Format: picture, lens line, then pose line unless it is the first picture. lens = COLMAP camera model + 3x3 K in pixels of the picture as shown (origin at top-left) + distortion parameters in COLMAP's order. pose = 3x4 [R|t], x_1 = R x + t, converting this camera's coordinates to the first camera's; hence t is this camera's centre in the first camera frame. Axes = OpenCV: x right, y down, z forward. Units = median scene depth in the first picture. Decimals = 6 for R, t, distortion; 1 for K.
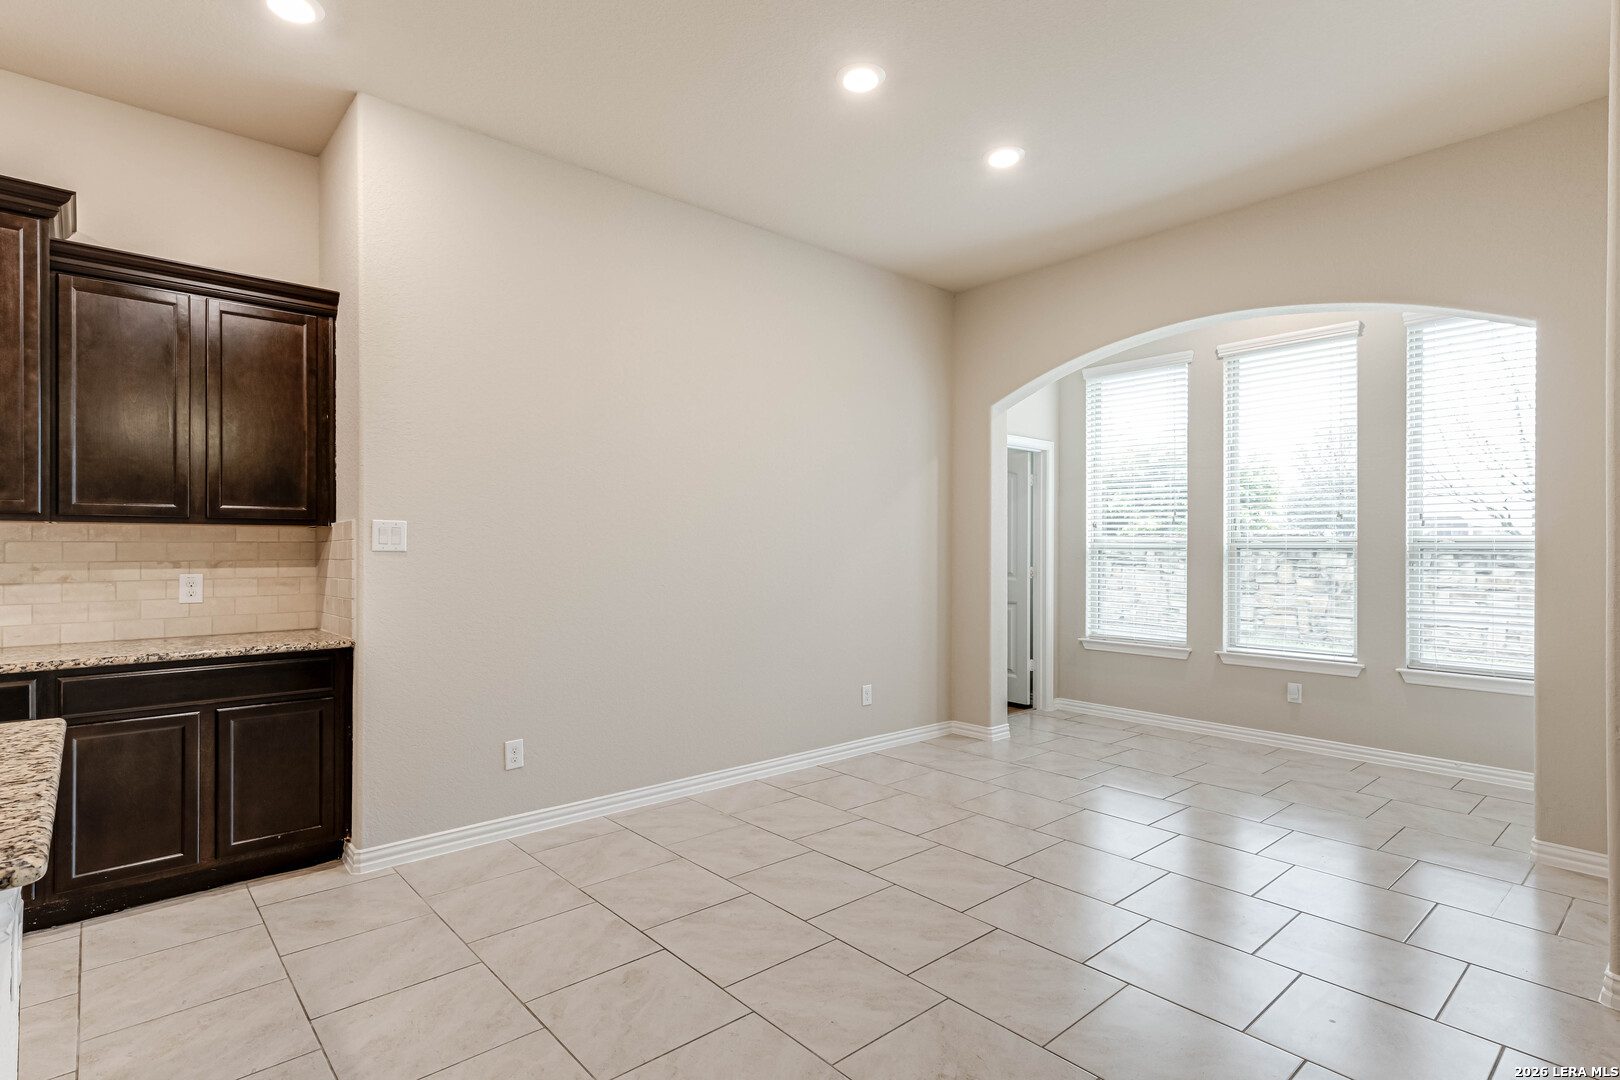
lens RADIAL K [[805.2, 0, 768.4], [0, 805.2, 545.9], [0, 0, 1]] dist [0.015216, 0.000981]
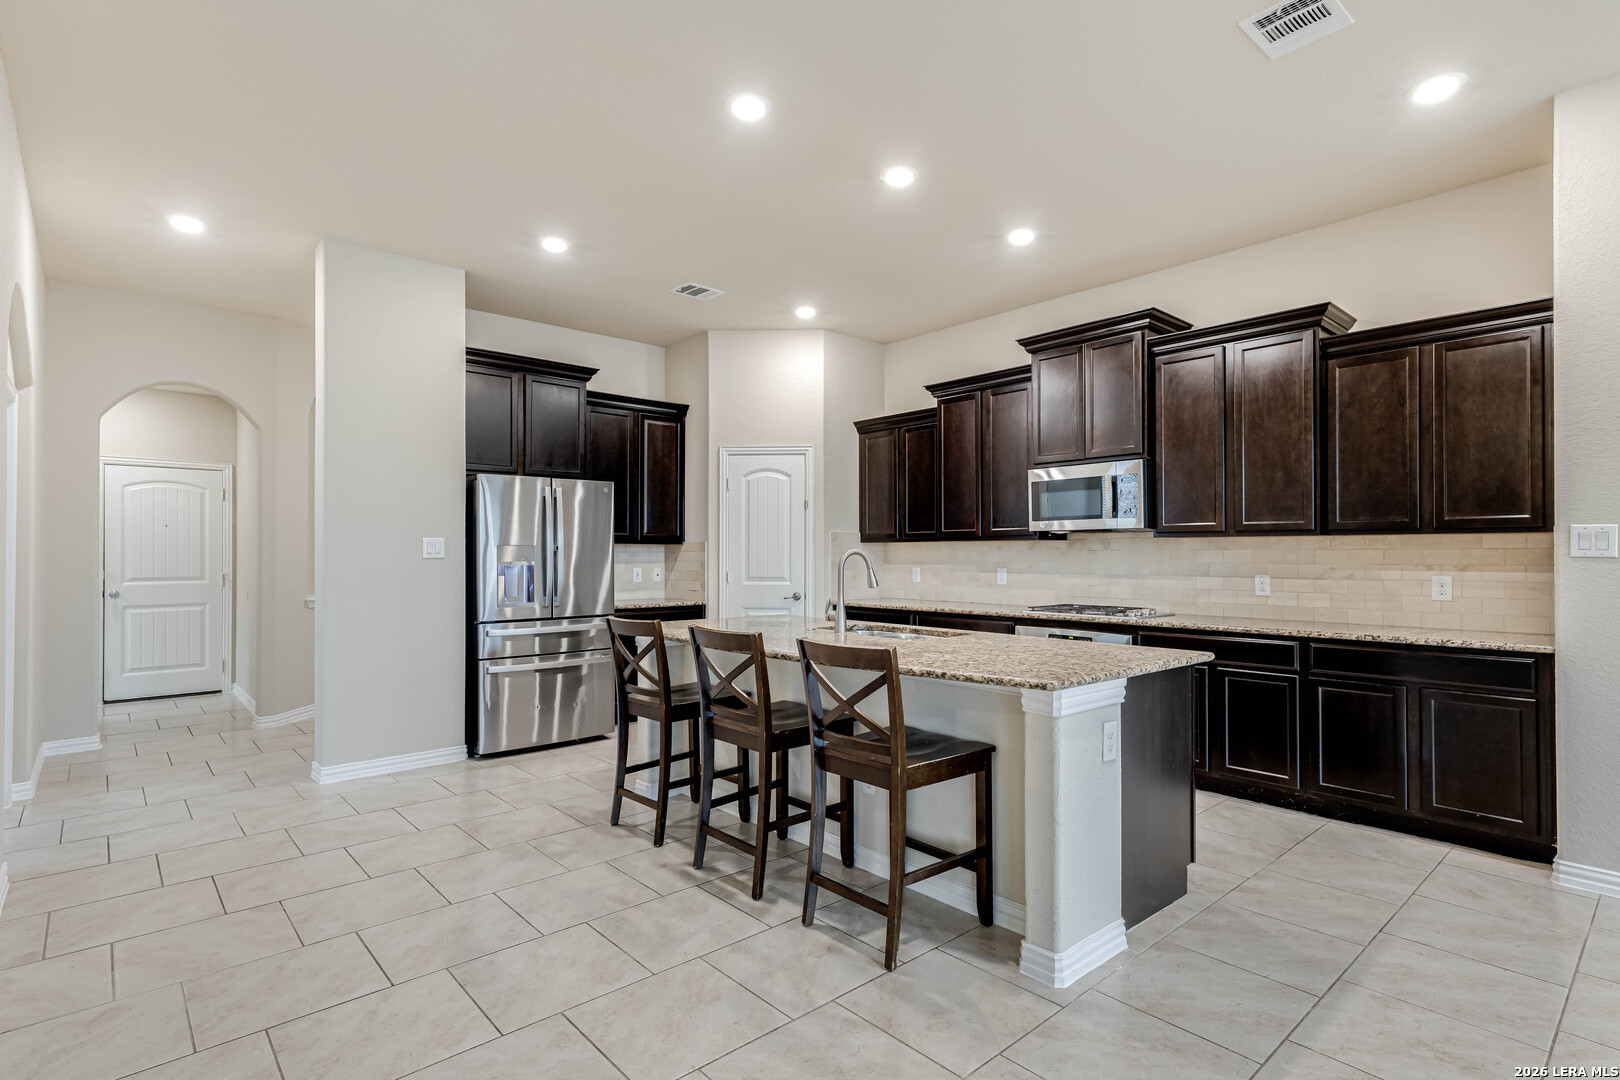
lens RADIAL K [[805.2, 0, 837.5], [0, 805.2, 548.4], [0, 0, 1]] dist [0.015216, 0.000981]
pose [[0.043293, -0.006417, -0.999042, 0.451260], [0.001466, 0.999979, -0.006360, 0.000909], [0.999061, -0.001190, 0.043302, 0.078256]]
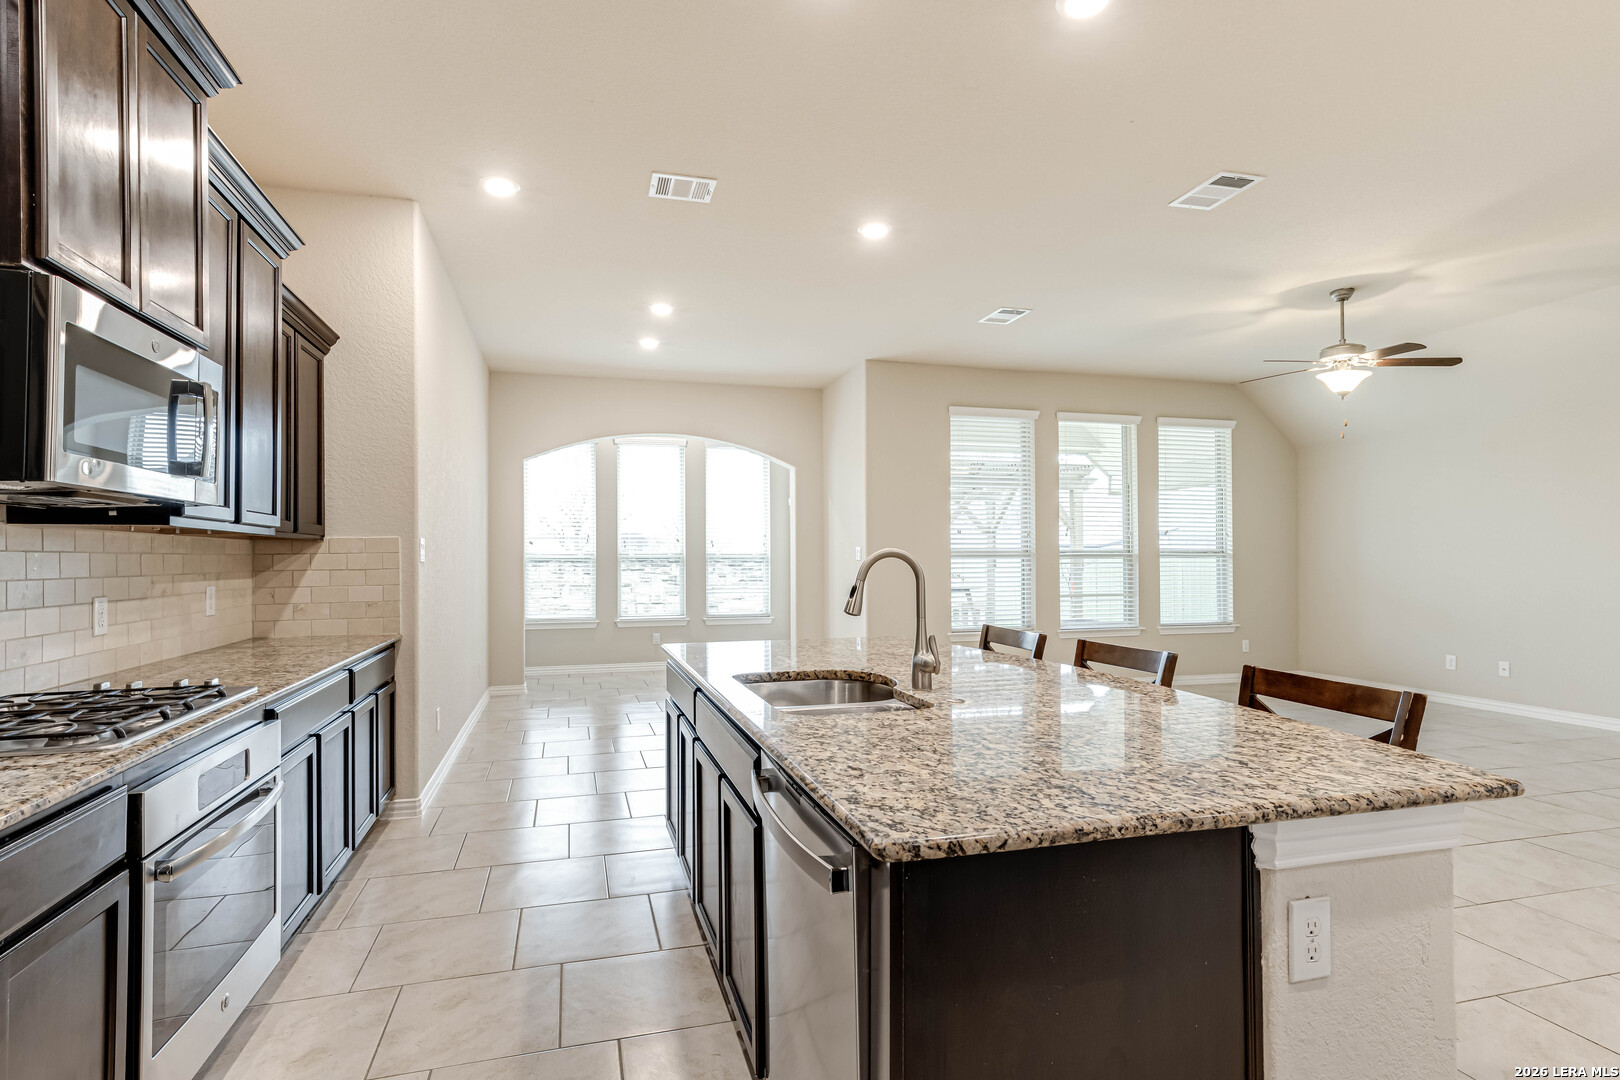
lens RADIAL K [[805.2, 0, 789.9], [0, 805.2, 552.7], [0, 0, 1]] dist [0.015216, 0.000981]
pose [[0.428262, 0.002899, 0.903650, -1.479933], [0.002981, 0.999985, -0.004621, 0.000360], [-0.903650, 0.004673, 0.428246, -0.059970]]
